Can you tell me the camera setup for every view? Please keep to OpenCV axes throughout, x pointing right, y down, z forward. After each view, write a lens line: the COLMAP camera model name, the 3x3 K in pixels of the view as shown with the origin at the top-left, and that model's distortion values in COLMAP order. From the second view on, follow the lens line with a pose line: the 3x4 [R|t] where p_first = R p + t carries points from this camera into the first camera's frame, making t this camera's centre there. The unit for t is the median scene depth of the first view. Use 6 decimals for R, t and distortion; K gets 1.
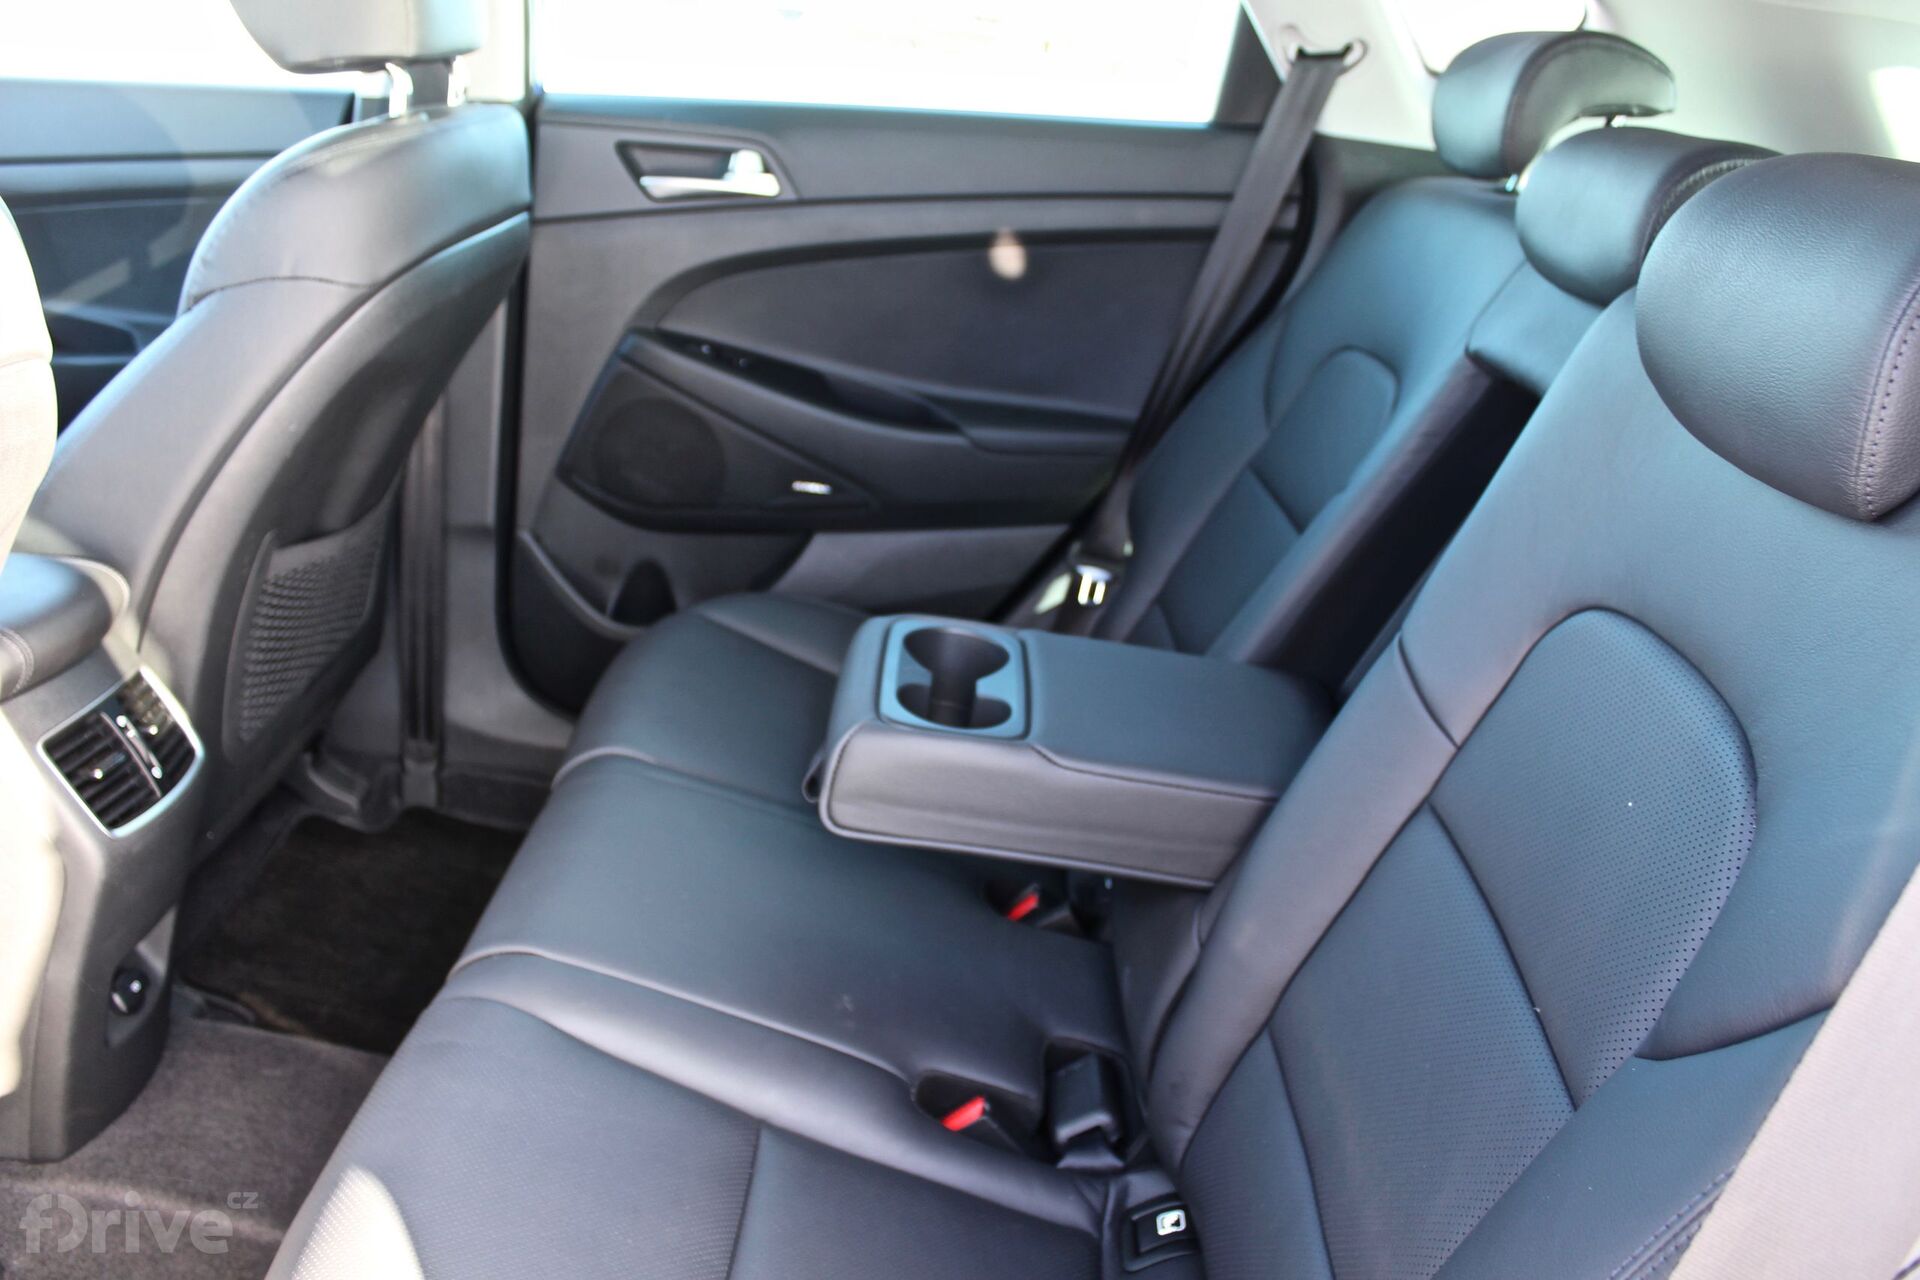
lens RADIAL K [[1632.4, 0, 960.0], [0, 1632.4, 640.0], [0, 0, 1]] dist [-0.185201, 0.169338]
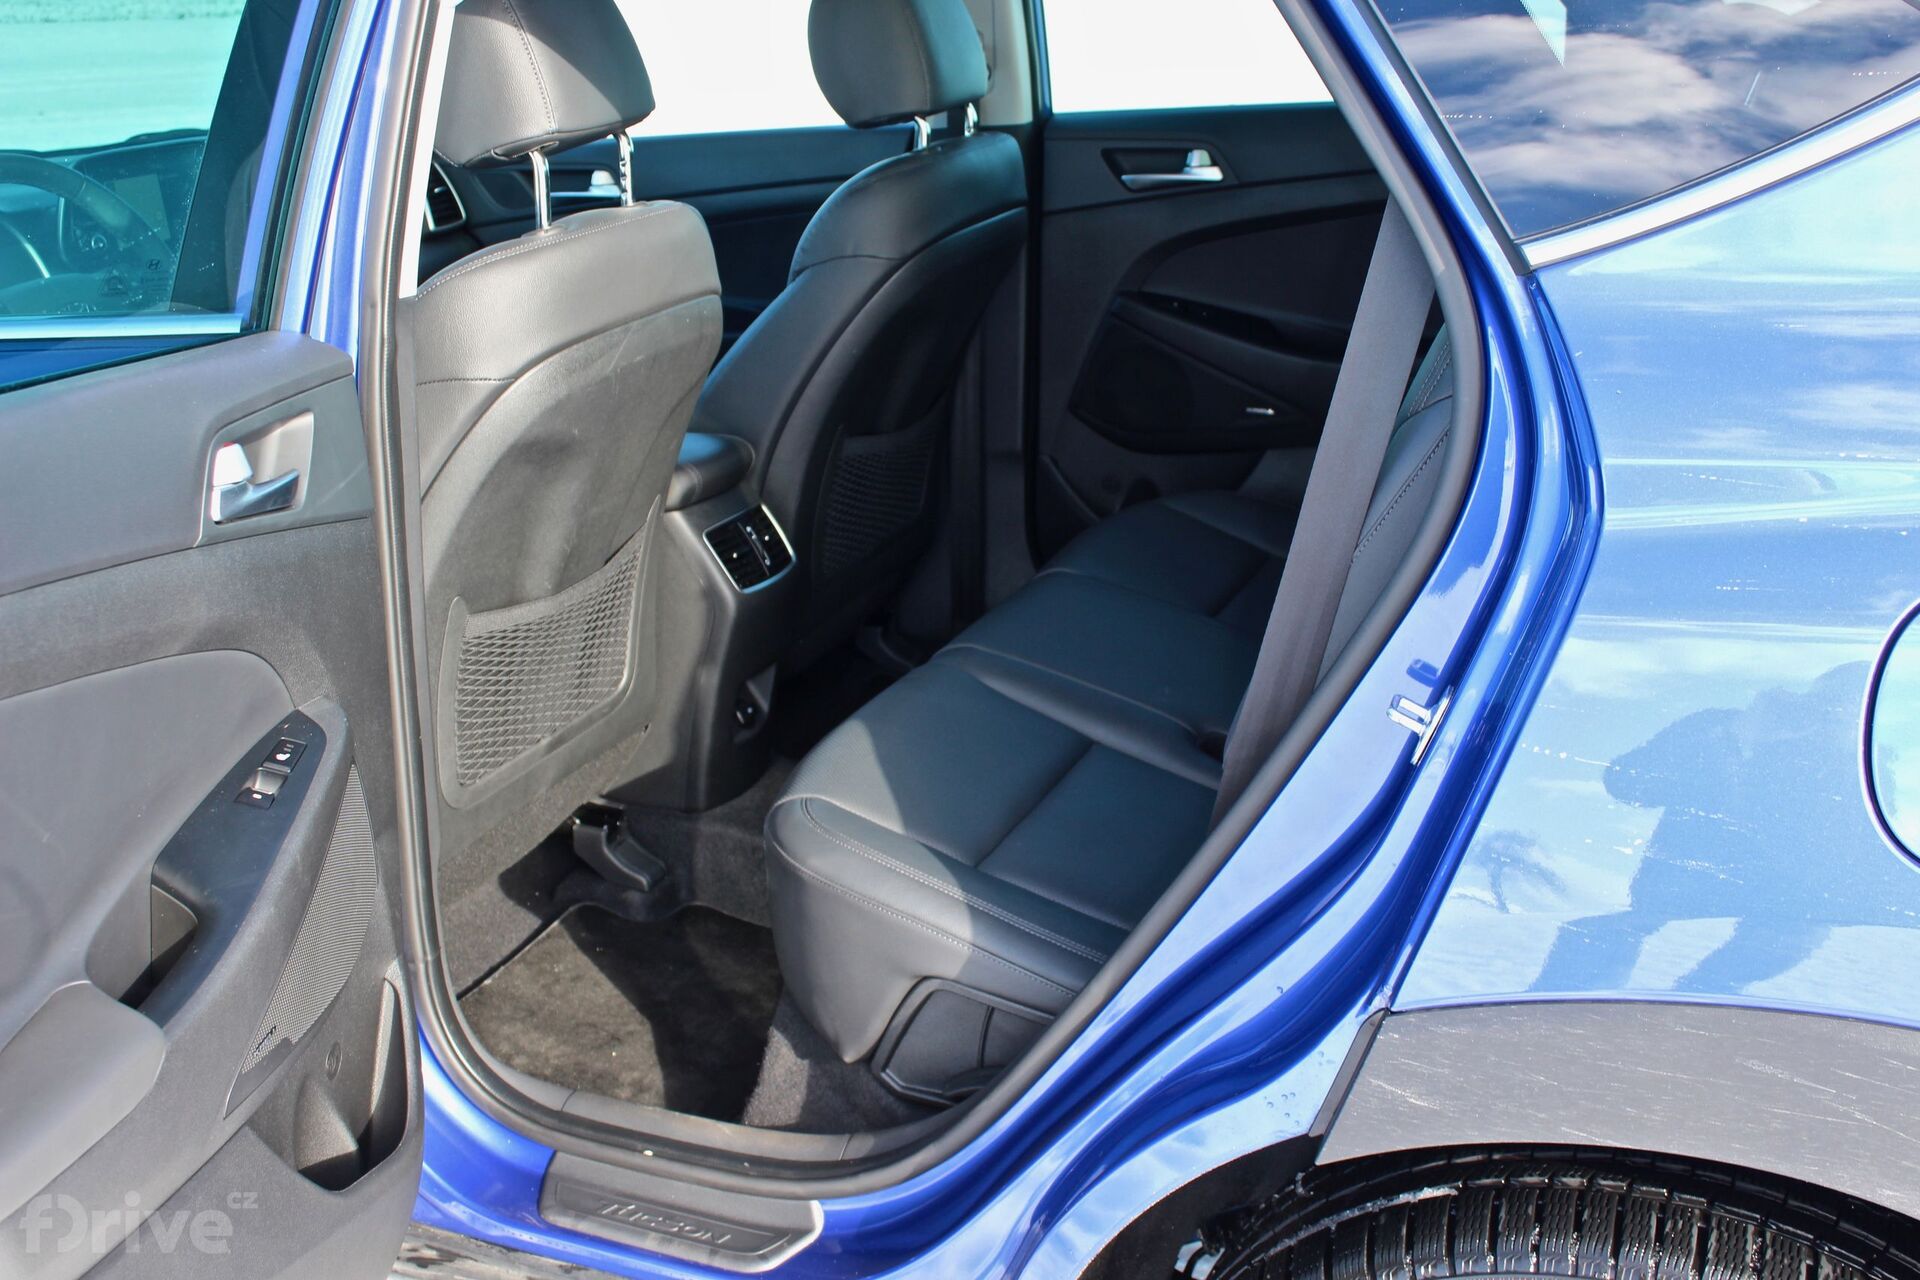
lens RADIAL K [[2139.3, 0, 960.0], [0, 2139.3, 640.0], [0, 0, 1]] dist [-0.103463, -0.000025]
pose [[0.926148, 0.001916, -0.377154, 0.427048], [-0.021849, 0.998580, -0.048580, 0.226977], [0.376526, 0.053233, 0.924875, -0.813666]]
